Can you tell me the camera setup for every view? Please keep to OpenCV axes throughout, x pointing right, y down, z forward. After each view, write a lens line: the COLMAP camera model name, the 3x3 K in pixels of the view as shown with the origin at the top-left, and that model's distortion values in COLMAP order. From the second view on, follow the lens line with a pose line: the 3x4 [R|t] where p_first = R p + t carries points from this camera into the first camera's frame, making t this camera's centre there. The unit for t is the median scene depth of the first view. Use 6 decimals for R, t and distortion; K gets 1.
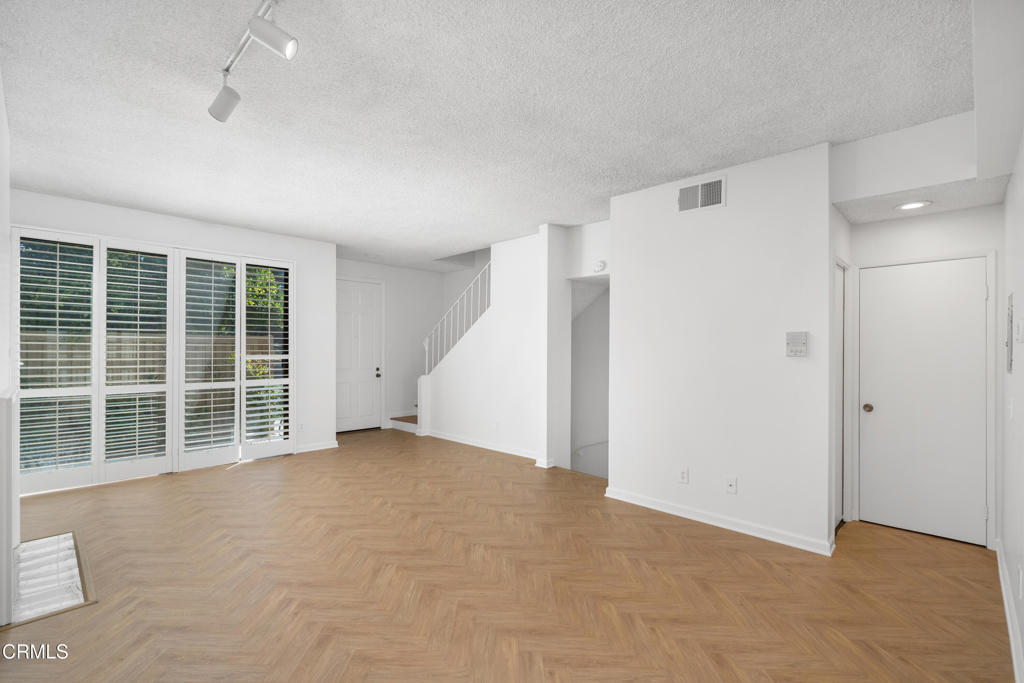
lens RADIAL K [[465.6, 0, 508.7], [0, 465.6, 349.3], [0, 0, 1]] dist [-0.004660, 0.002630]
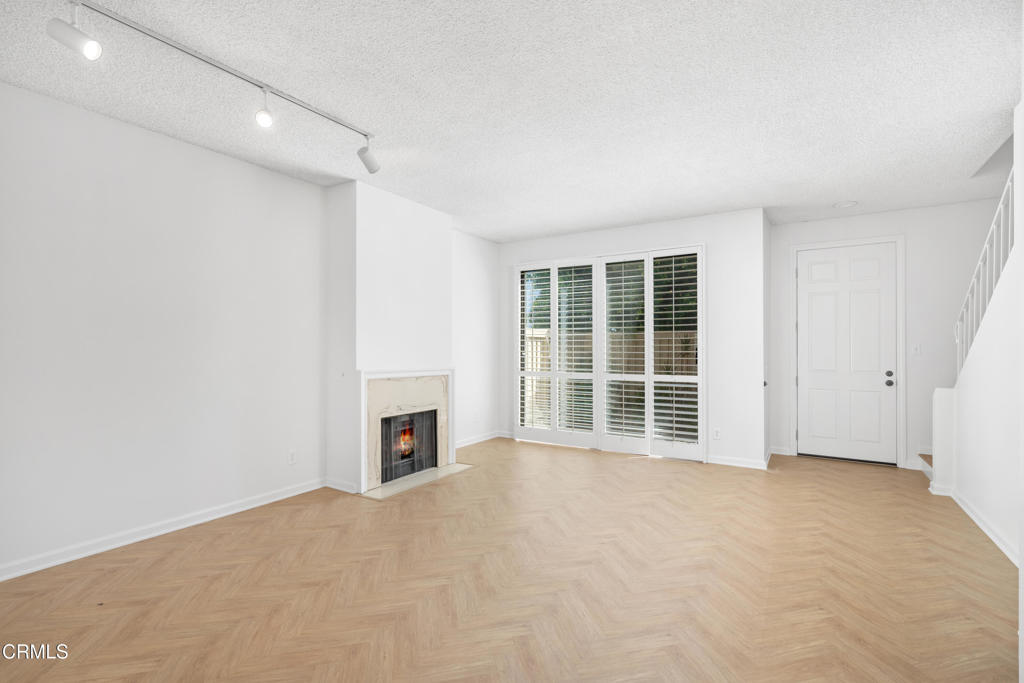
lens RADIAL K [[465.6, 0, 510.8], [0, 465.6, 347.2], [0, 0, 1]] dist [-0.004660, 0.002630]
pose [[0.209439, -0.000206, -0.977822, 0.378021], [0.002770, 0.999996, 0.000382, 0.006473], [0.977818, -0.002789, 0.209439, 0.536641]]
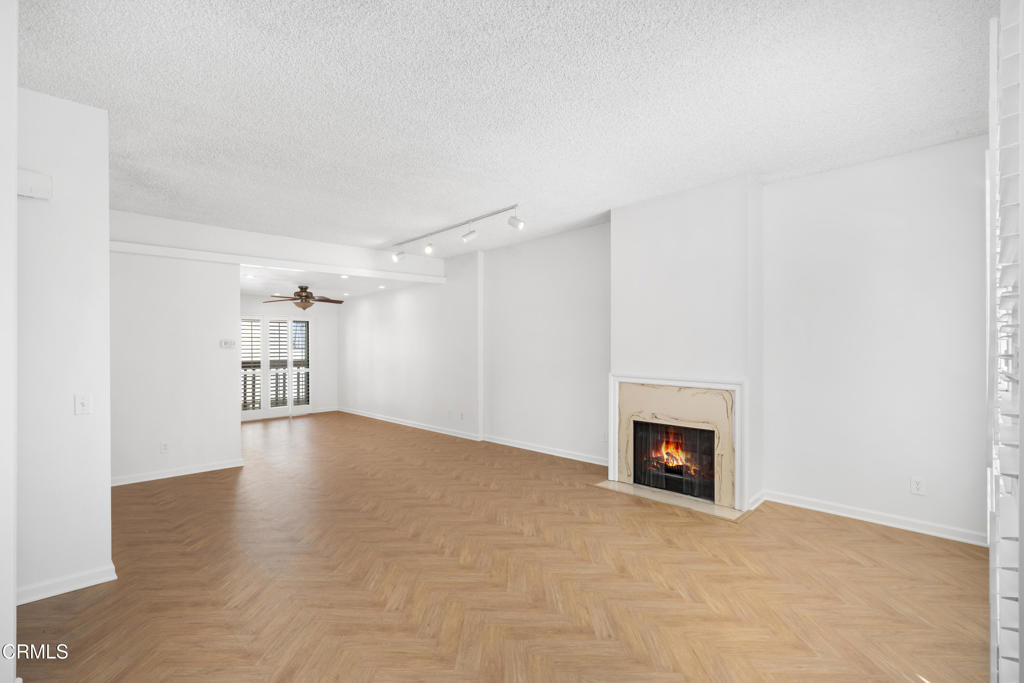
lens RADIAL K [[465.6, 0, 506.3], [0, 465.6, 342.7], [0, 0, 1]] dist [-0.004660, 0.002630]
pose [[-0.999684, -0.002165, 0.025038, -0.295861], [-0.002534, 0.999888, -0.014725, 0.000051], [-0.025003, -0.014783, -0.999578, 1.406777]]
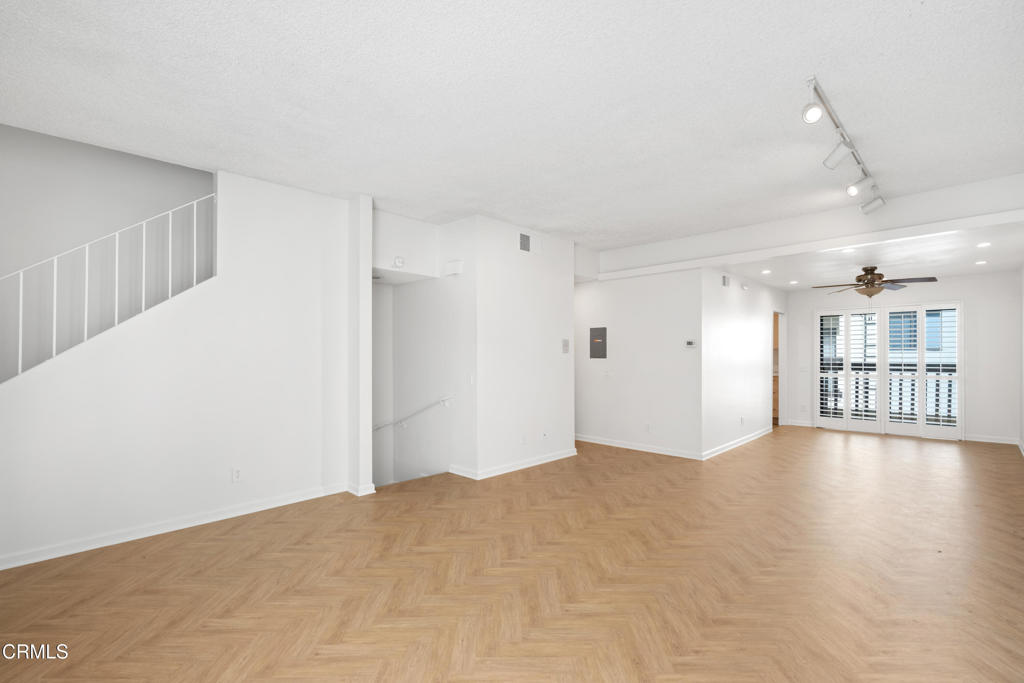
lens RADIAL K [[465.6, 0, 508.7], [0, 465.6, 348.5], [0, 0, 1]] dist [-0.004660, 0.002630]
pose [[-0.001159, -0.003709, 0.999992, -0.789820], [0.001264, 0.999992, 0.003710, -0.004626], [-0.999999, 0.001268, -0.001154, 0.800893]]
